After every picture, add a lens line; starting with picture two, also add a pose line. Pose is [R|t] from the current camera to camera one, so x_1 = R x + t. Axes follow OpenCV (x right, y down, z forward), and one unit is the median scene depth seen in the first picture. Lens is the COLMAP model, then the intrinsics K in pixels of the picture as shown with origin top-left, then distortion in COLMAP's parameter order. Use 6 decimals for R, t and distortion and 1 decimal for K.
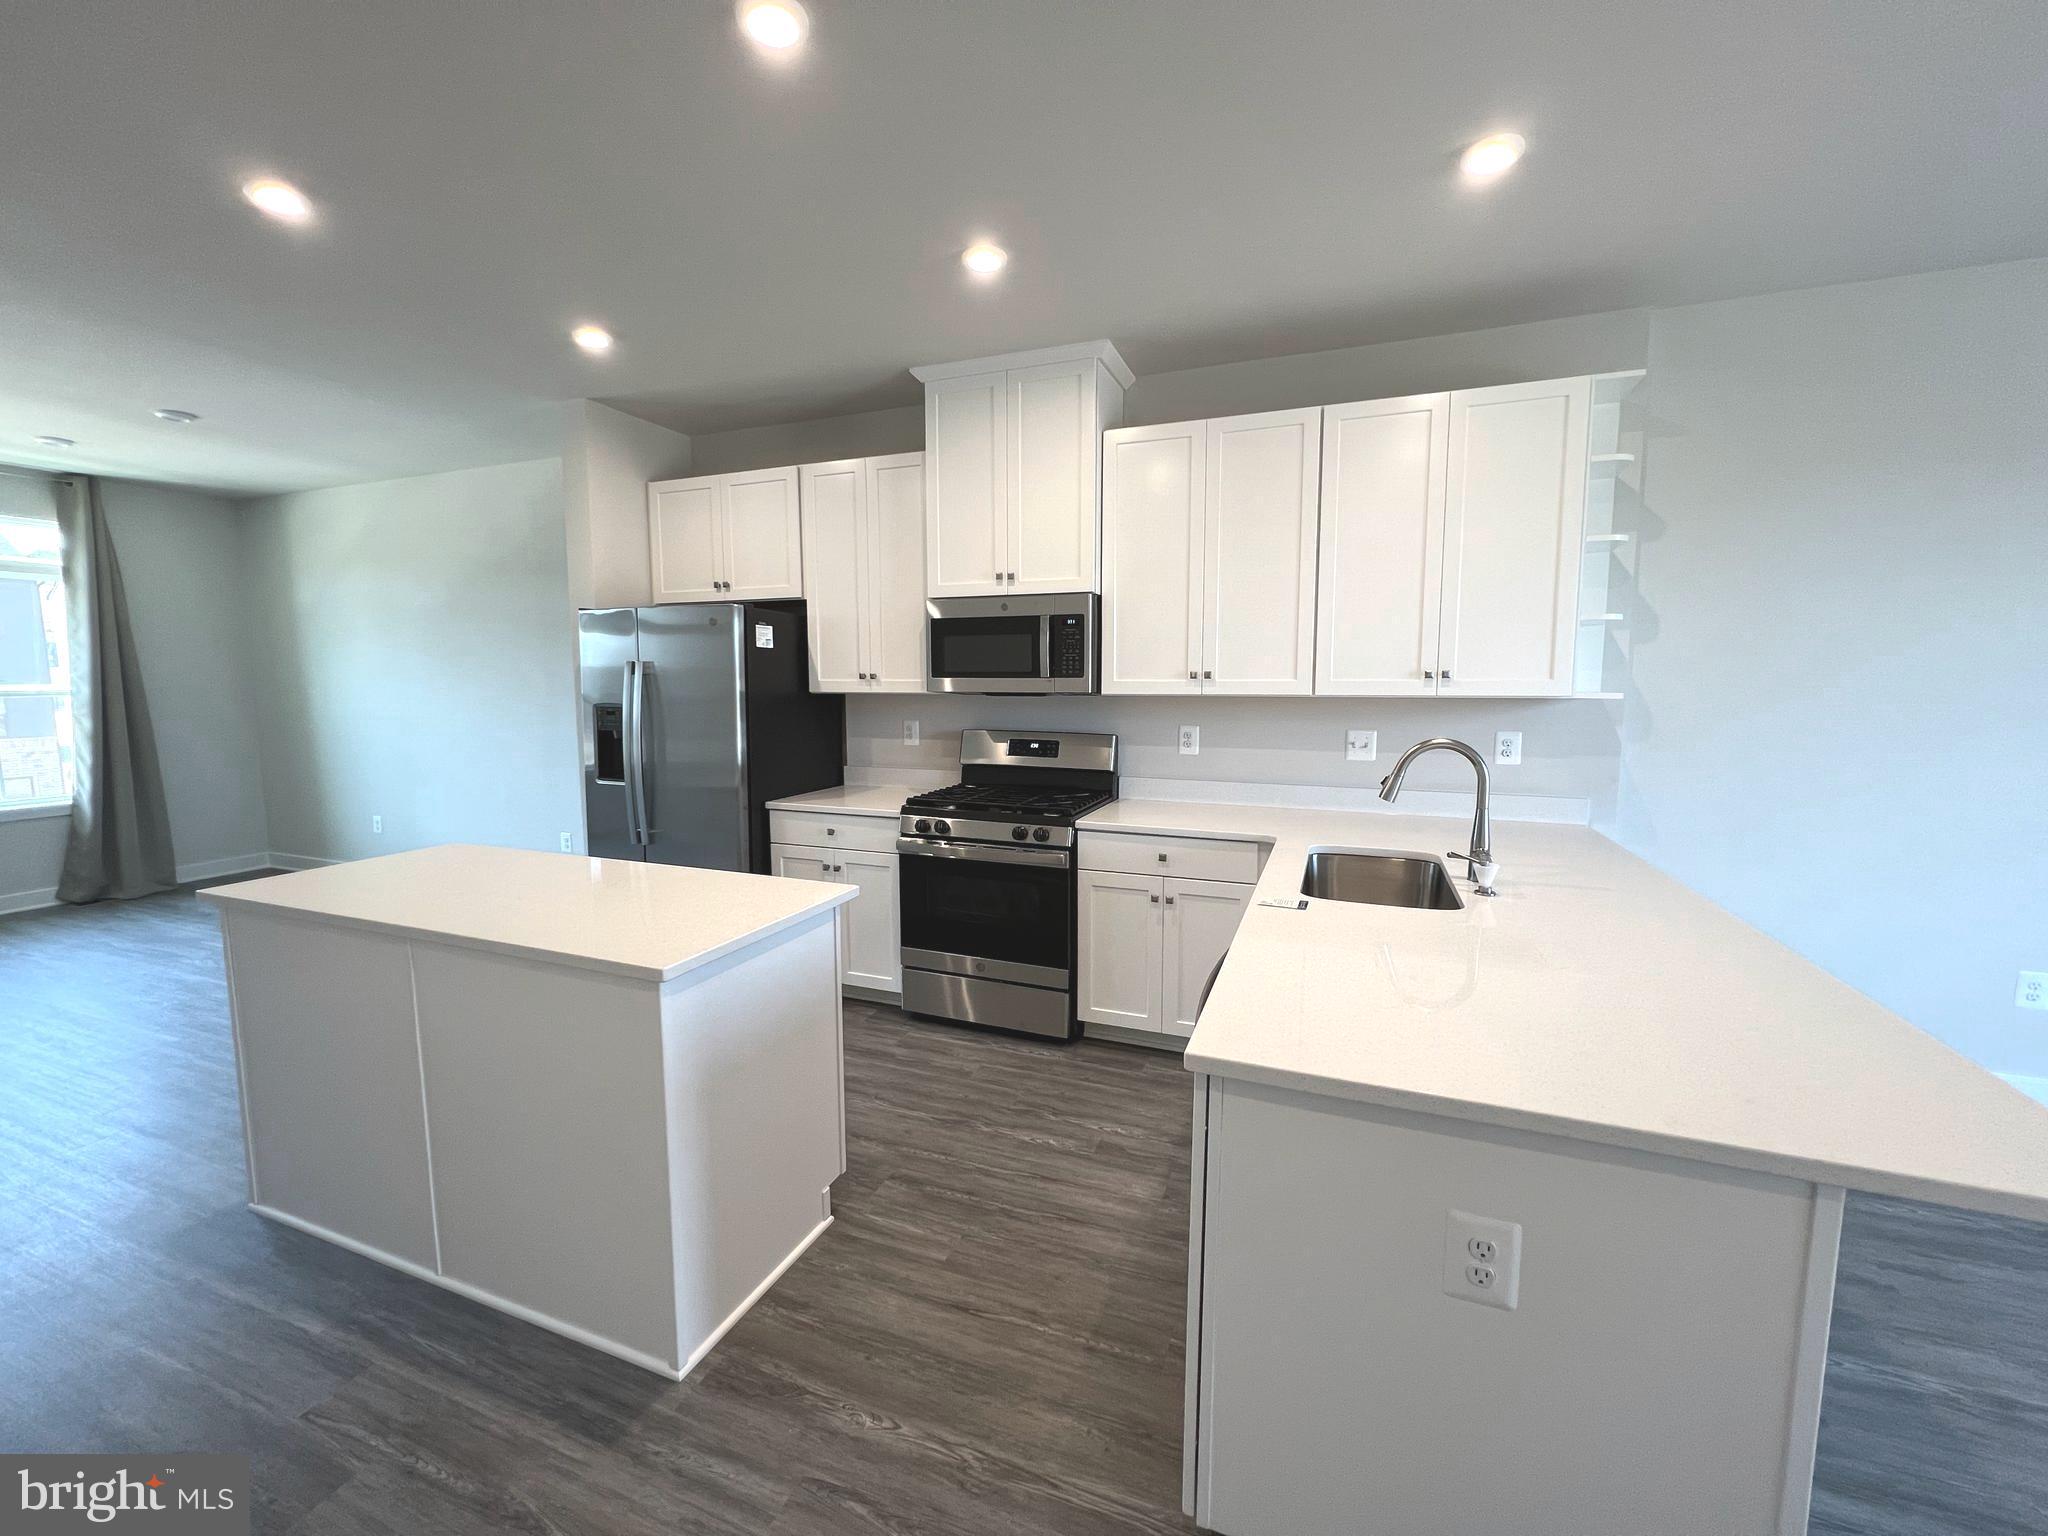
lens RADIAL K [[821.1, 0, 1024.3], [0, 821.1, 764.0], [0, 0, 1]] dist [-0.003144, 0.000702]
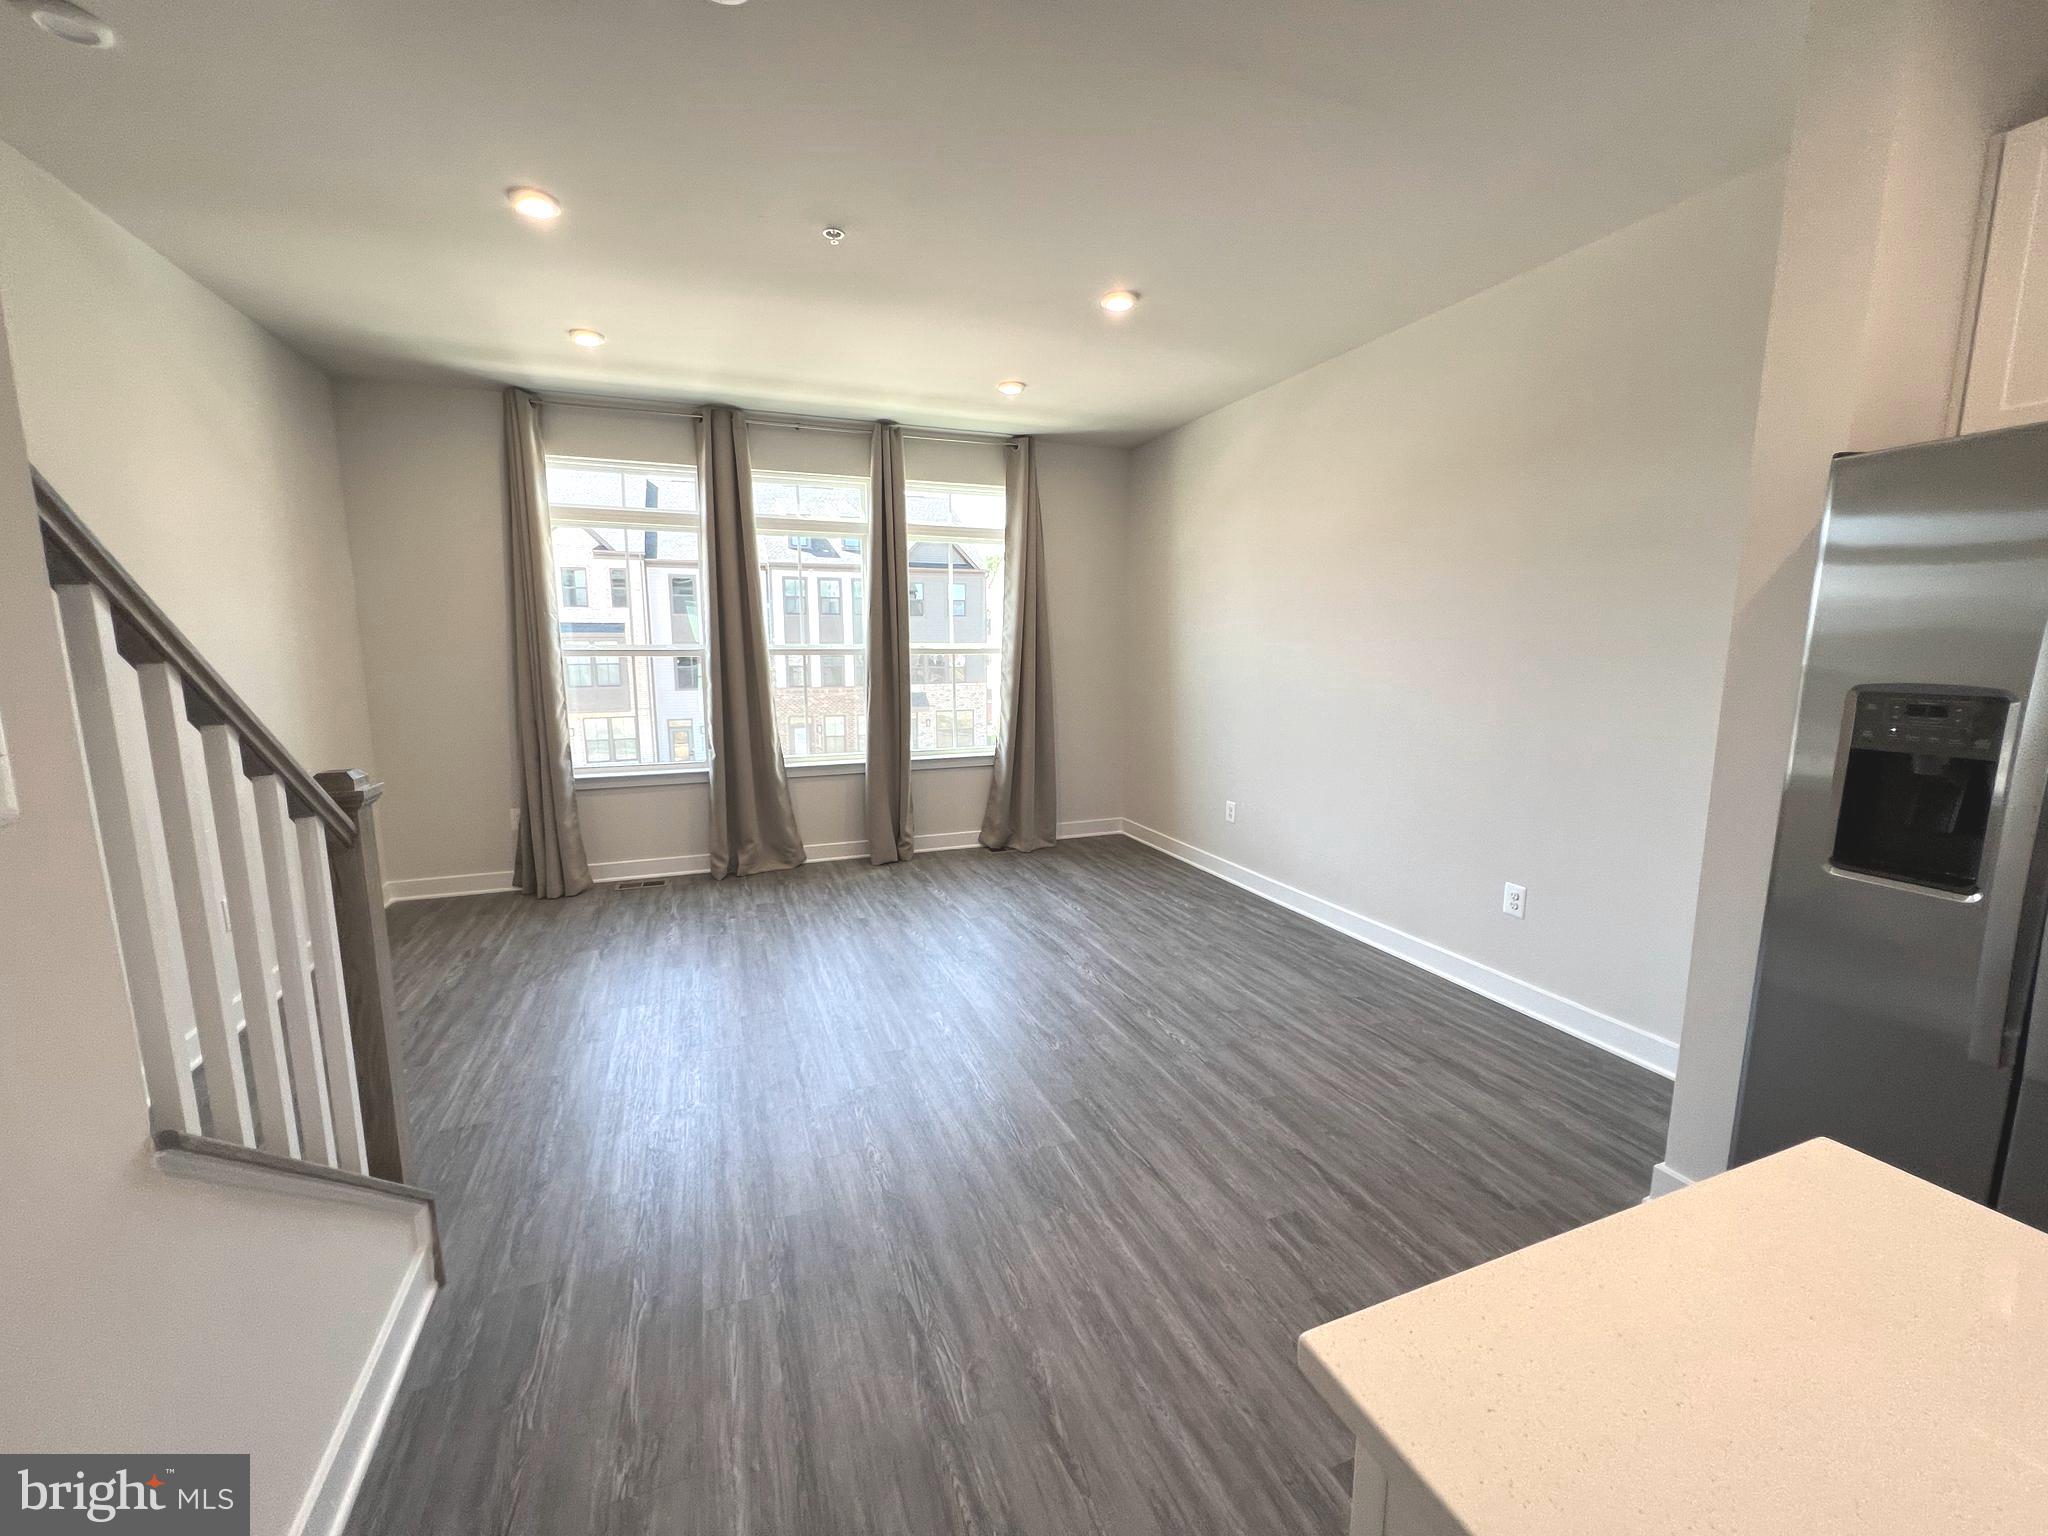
lens RADIAL K [[821.1, 0, 1024.3], [0, 821.1, 764.0], [0, 0, 1]] dist [-0.003144, 0.000702]
pose [[0.680212, 0.108031, -0.725011, -0.581488], [-0.077283, 0.994137, 0.075625, -0.038339], [0.728930, 0.004590, 0.684572, 0.479063]]
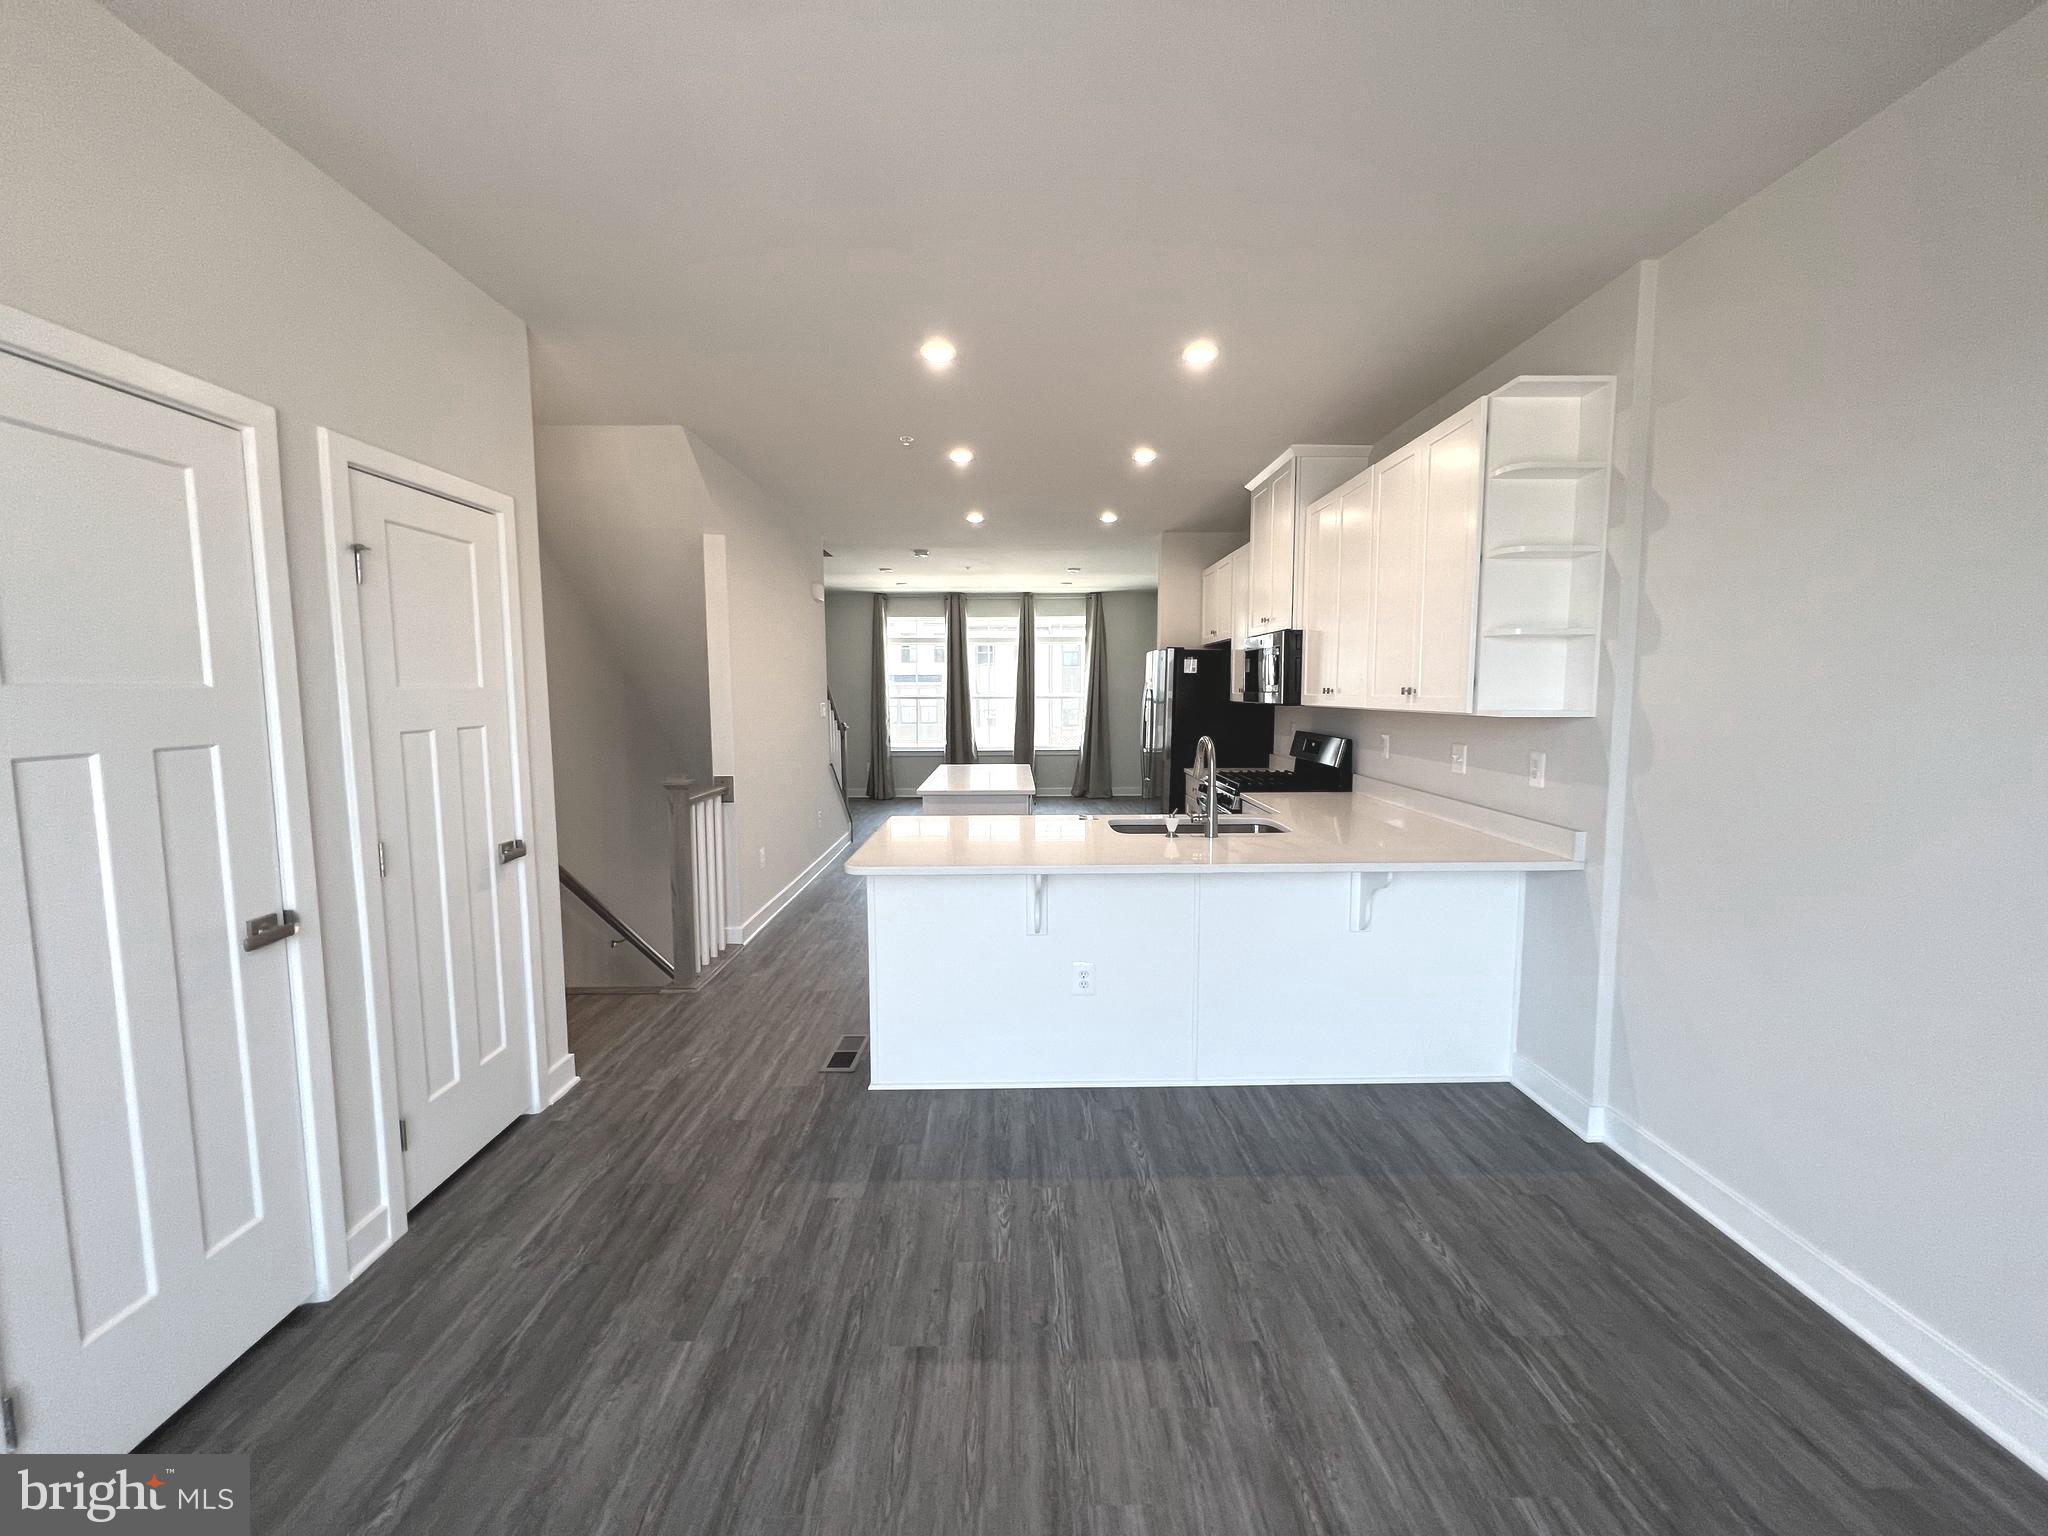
lens RADIAL K [[821.1, 0, 1024.3], [0, 821.1, 764.0], [0, 0, 1]] dist [-0.003144, 0.000702]
pose [[0.378615, 0.084284, -0.921709, 1.177082], [-0.093349, 0.994244, 0.052571, -0.019226], [0.920835, 0.066137, 0.384304, 0.096967]]
